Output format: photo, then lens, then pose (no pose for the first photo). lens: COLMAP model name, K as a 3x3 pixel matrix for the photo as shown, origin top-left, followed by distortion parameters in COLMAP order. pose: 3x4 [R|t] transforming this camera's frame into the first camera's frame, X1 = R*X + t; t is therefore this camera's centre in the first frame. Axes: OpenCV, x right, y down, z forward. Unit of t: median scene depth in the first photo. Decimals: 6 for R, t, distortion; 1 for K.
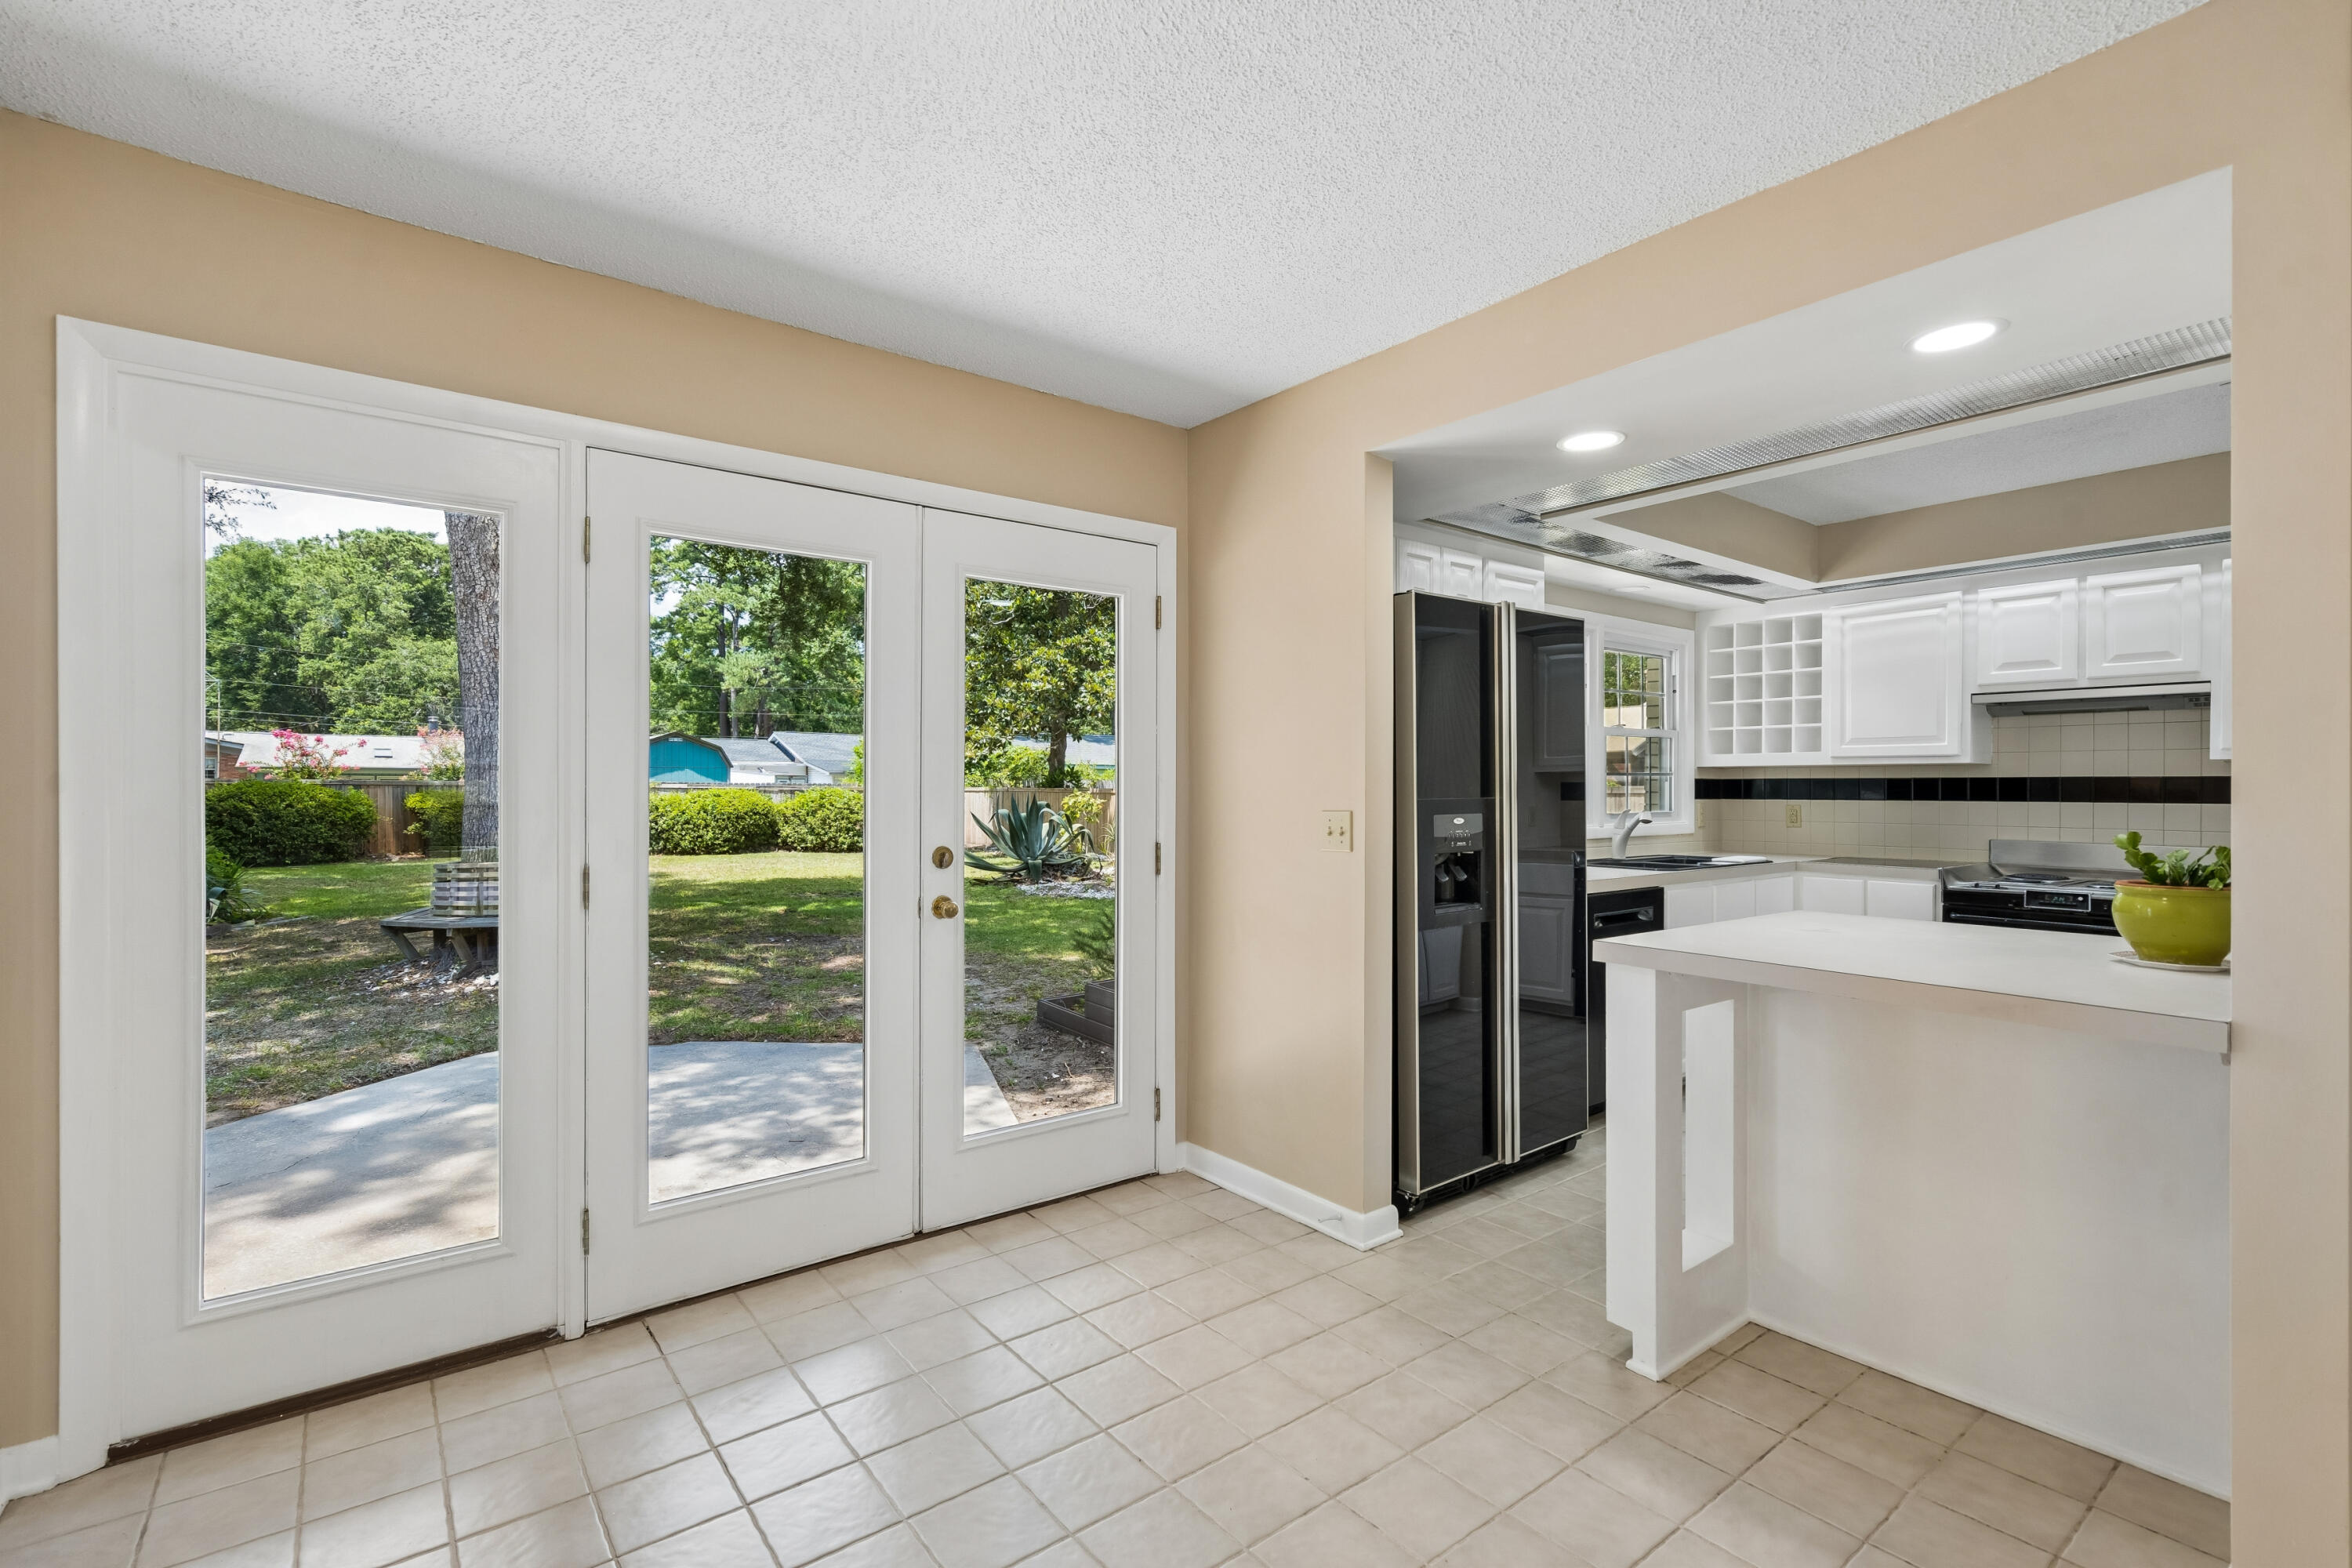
lens RADIAL K [[1067.2, 0, 1174.6], [0, 1067.2, 791.4], [0, 0, 1]] dist [-0.001793, 0.001816]
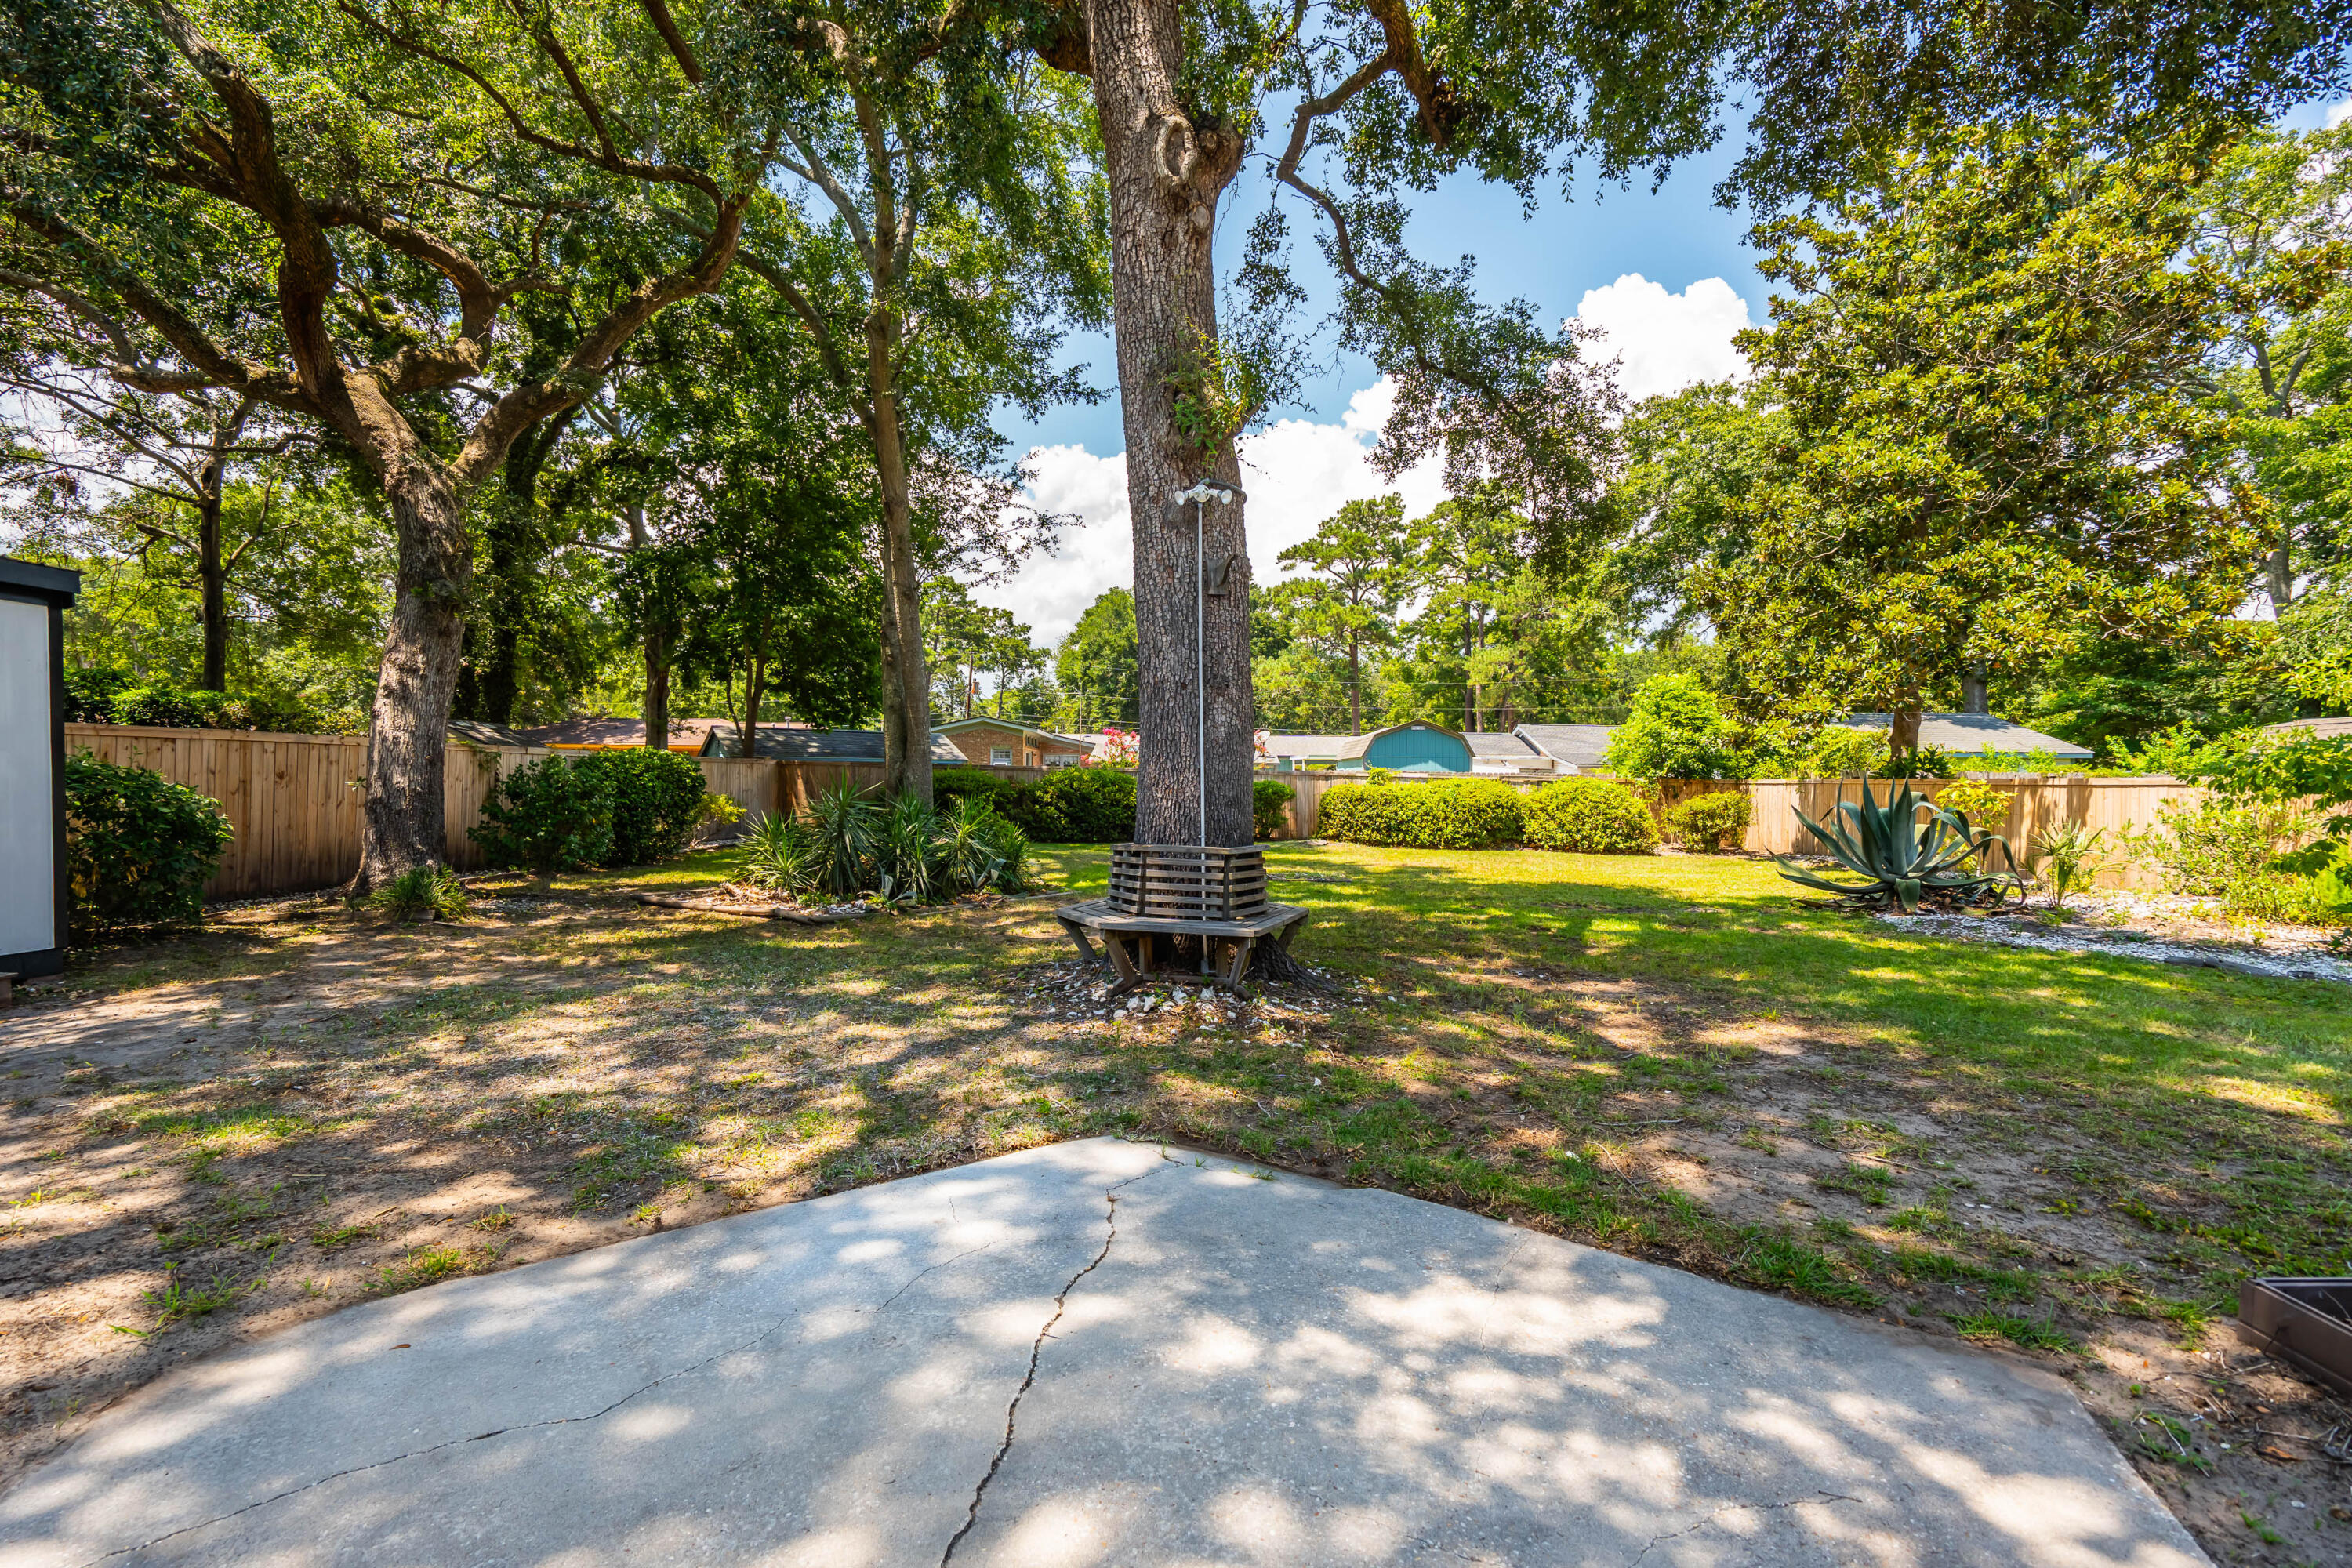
lens RADIAL K [[1067.2, 0, 1167.7], [0, 1067.2, 779.1], [0, 0, 1]] dist [-0.001793, 0.001816]
pose [[0.780333, 0.003685, -0.625354, -0.277907], [-0.011242, 0.999904, -0.008136, 0.045609], [0.625264, 0.013379, 0.780299, 0.709313]]
